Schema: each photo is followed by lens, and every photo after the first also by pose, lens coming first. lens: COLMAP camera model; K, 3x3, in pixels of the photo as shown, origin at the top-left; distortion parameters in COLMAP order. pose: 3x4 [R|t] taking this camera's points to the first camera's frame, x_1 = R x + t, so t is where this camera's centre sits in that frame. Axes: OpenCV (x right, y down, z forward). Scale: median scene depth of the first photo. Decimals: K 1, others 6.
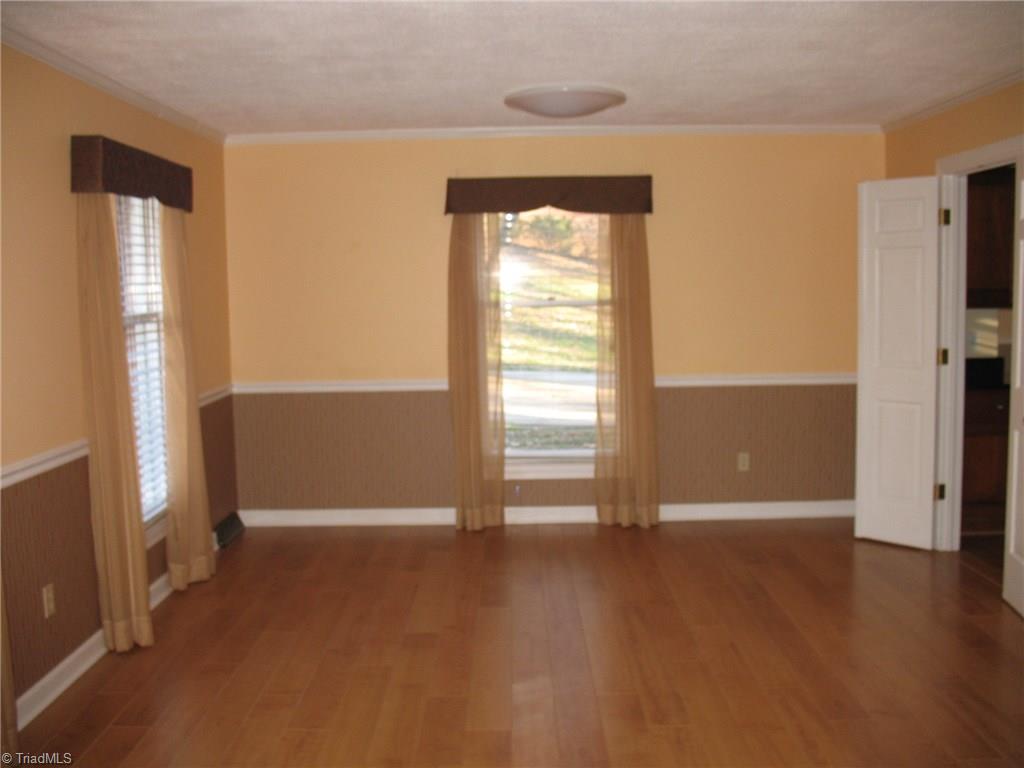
lens RADIAL K [[1062.0, 0, 512.2], [0, 1062.0, 370.8], [0, 0, 1]] dist [-0.057698, 0.009341]
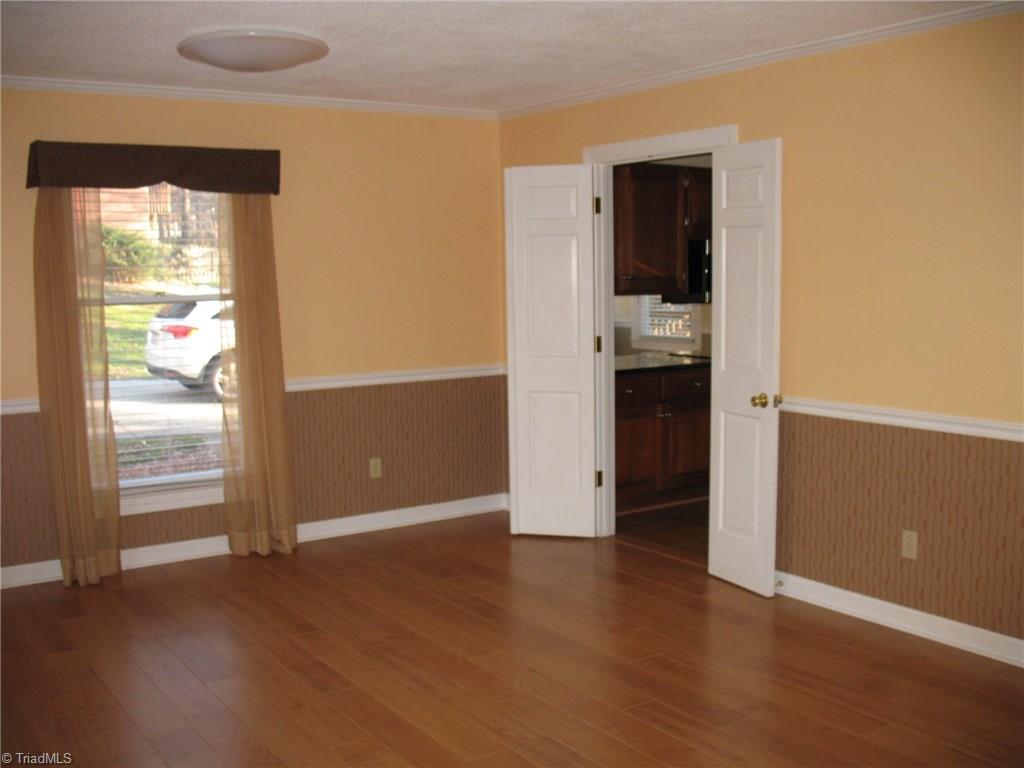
lens RADIAL K [[1057.0, 0, 512.0], [0, 1057.0, 384.0], [0, 0, 1]] dist [-0.214832, 0.262554]
pose [[0.830528, -0.055761, 0.554179, -0.189989], [0.048912, 0.998434, 0.027158, -0.005709], [-0.554825, 0.004551, 0.831954, 0.179161]]
